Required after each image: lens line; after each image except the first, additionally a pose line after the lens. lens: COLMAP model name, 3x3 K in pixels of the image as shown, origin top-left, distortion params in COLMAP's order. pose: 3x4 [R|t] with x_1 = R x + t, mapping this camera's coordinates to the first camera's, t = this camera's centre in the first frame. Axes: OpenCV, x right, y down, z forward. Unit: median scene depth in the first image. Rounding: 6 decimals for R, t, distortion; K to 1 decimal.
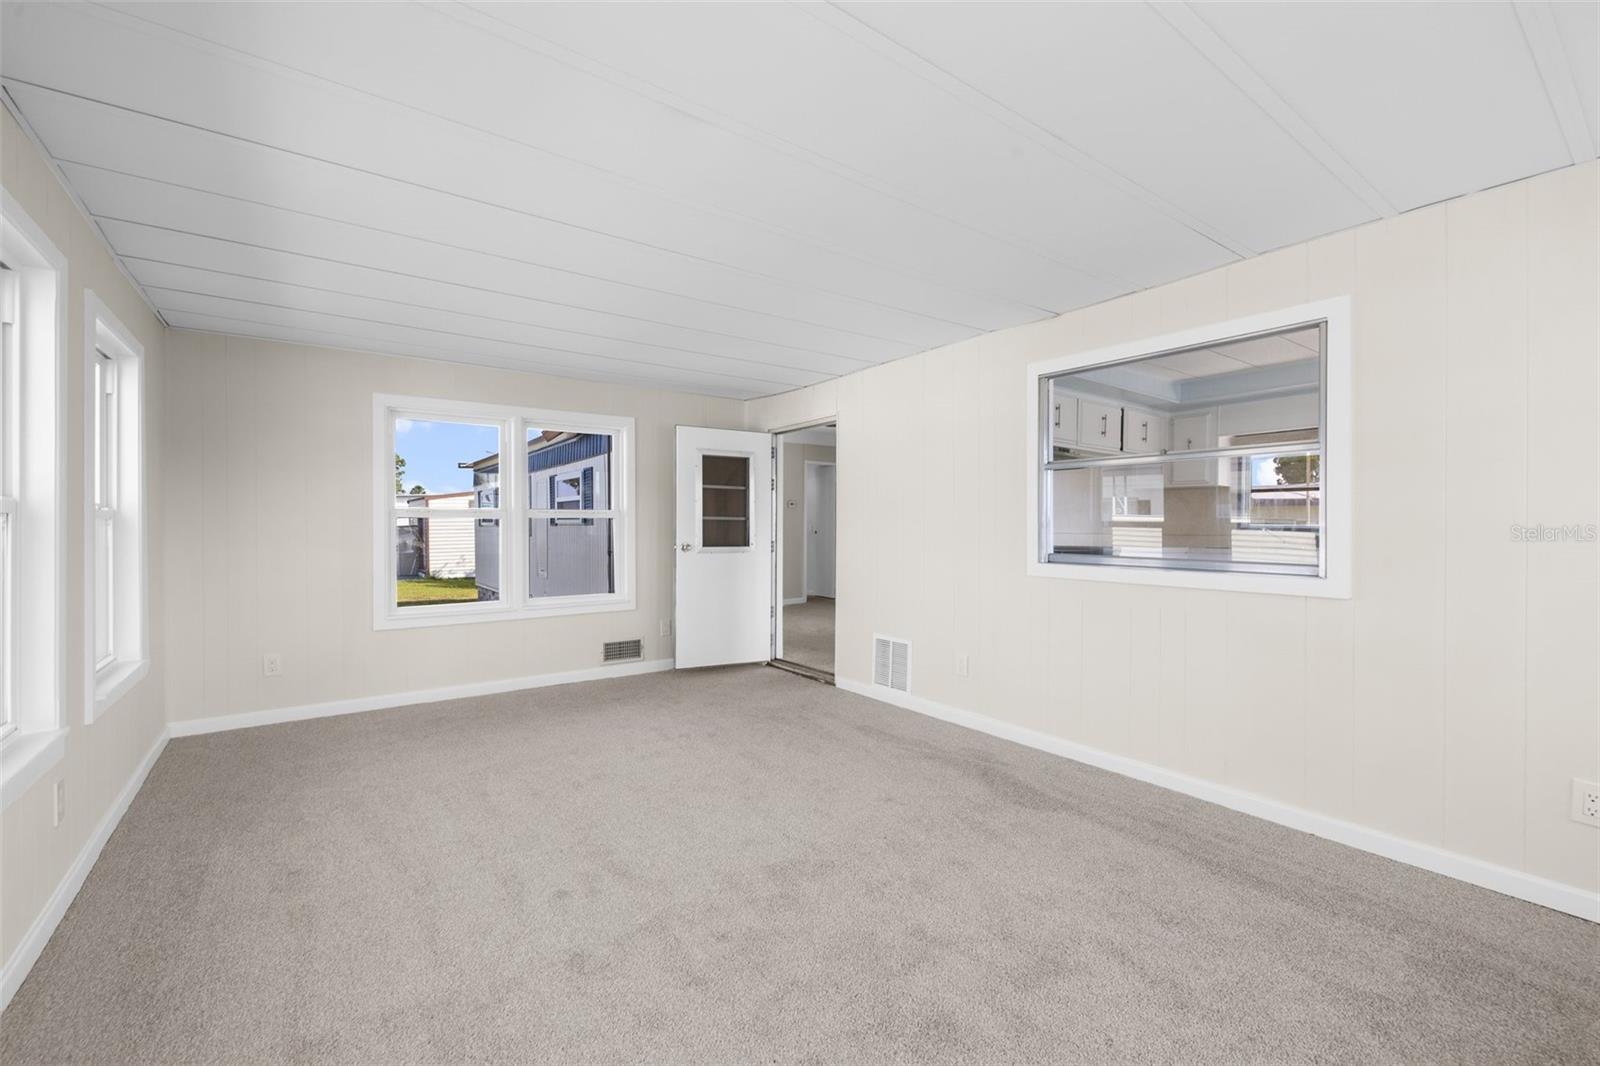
lens RADIAL K [[677.7, 0, 791.0], [0, 677.7, 528.8], [0, 0, 1]] dist [-0.000509, -0.000173]
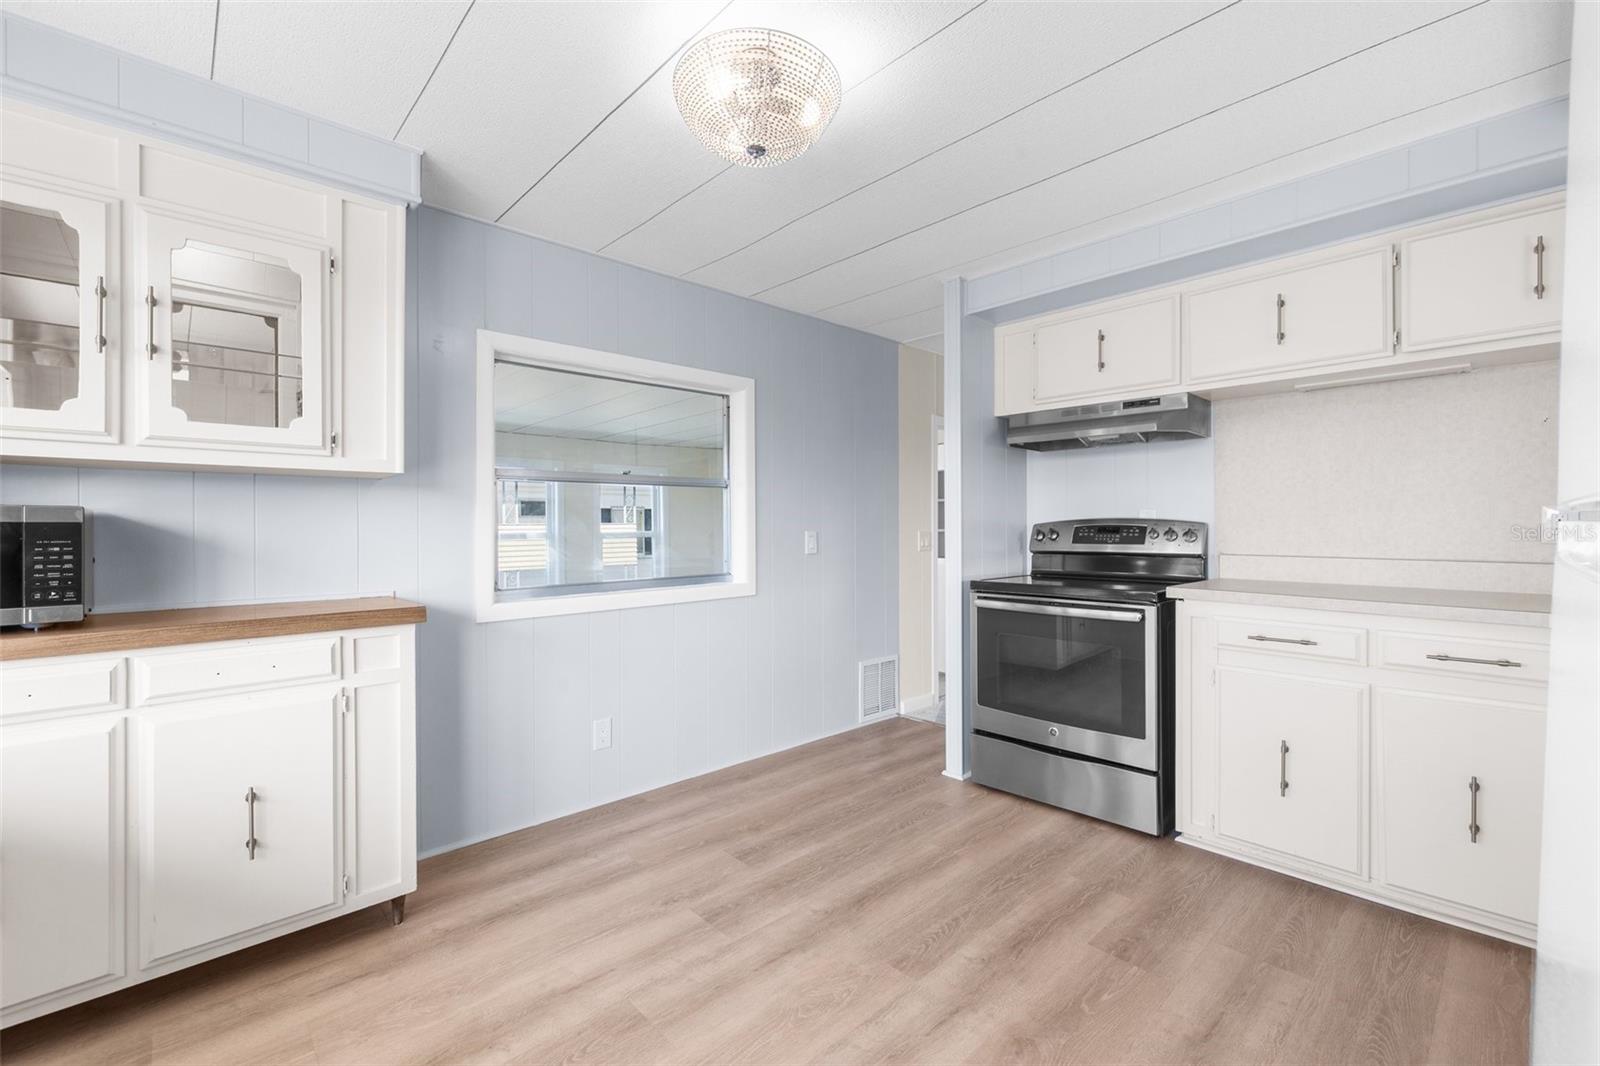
lens RADIAL K [[677.7, 0, 791.0], [0, 677.7, 528.8], [0, 0, 1]] dist [-0.000509, -0.000173]
pose [[0.128007, -0.007095, -0.991748, 0.805123], [0.014364, 0.999883, -0.005300, -0.014618], [0.991669, -0.013567, 0.128094, 0.574008]]
